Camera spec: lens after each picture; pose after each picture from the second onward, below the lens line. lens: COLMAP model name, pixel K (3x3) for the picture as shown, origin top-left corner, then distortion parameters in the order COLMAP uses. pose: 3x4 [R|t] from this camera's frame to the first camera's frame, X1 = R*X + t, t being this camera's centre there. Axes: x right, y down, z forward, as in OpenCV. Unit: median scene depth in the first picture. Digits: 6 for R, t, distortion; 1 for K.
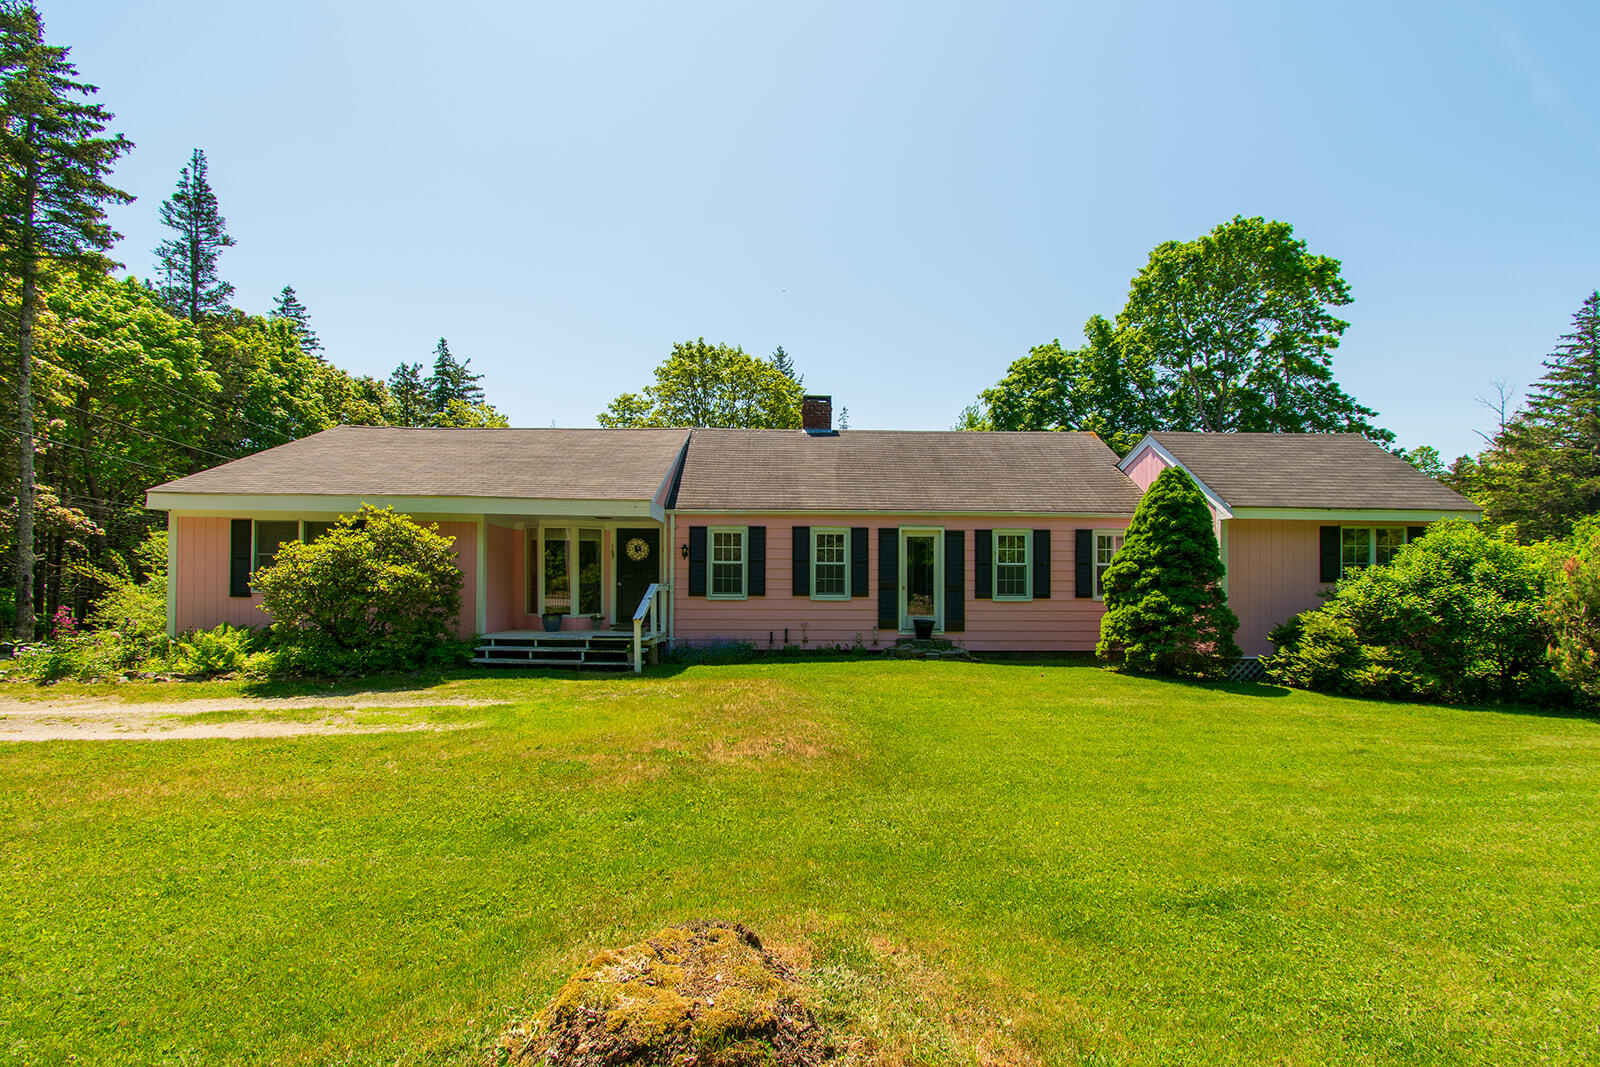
lens RADIAL K [[731.8, 0, 803.0], [0, 731.8, 512.8], [0, 0, 1]] dist [0.003435, 0.000059]
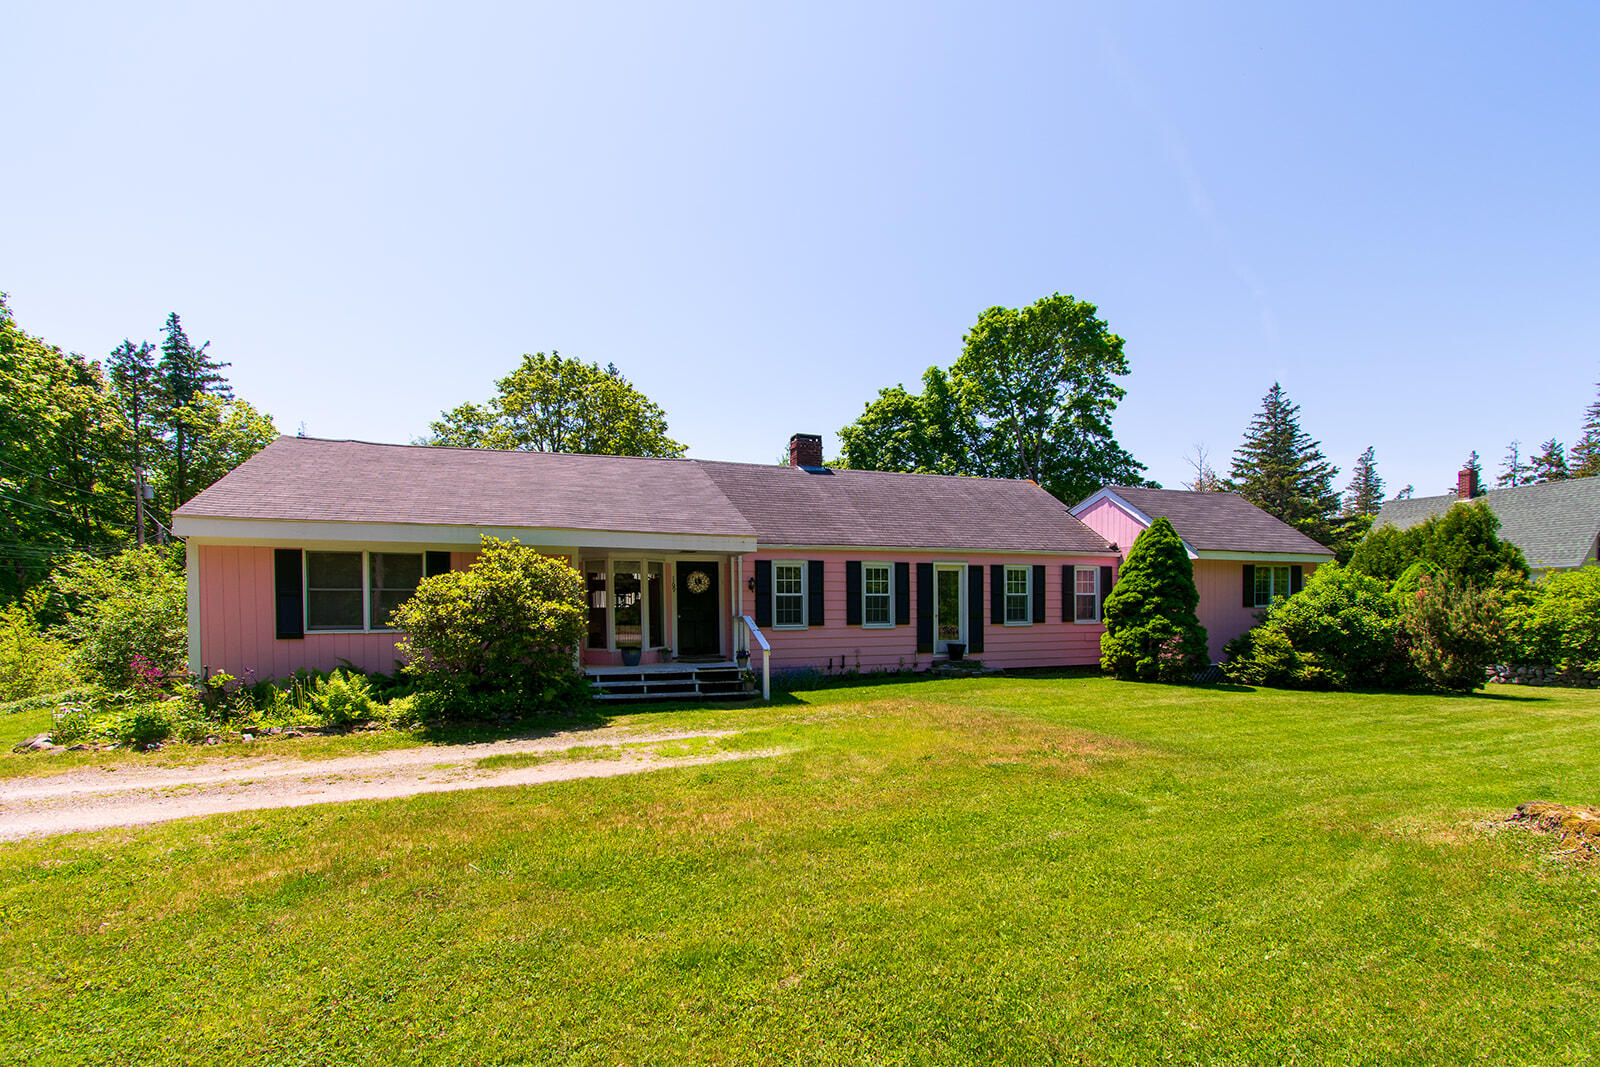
lens RADIAL K [[753.6, 0, 800.7], [0, 753.6, 552.7], [0, 0, 1]] dist [0.006846, 0.000039]
pose [[0.945756, 0.010843, 0.324697, -0.440623], [-0.017410, 0.999698, 0.017326, -0.011852], [-0.324412, -0.022039, 0.945659, -0.032703]]
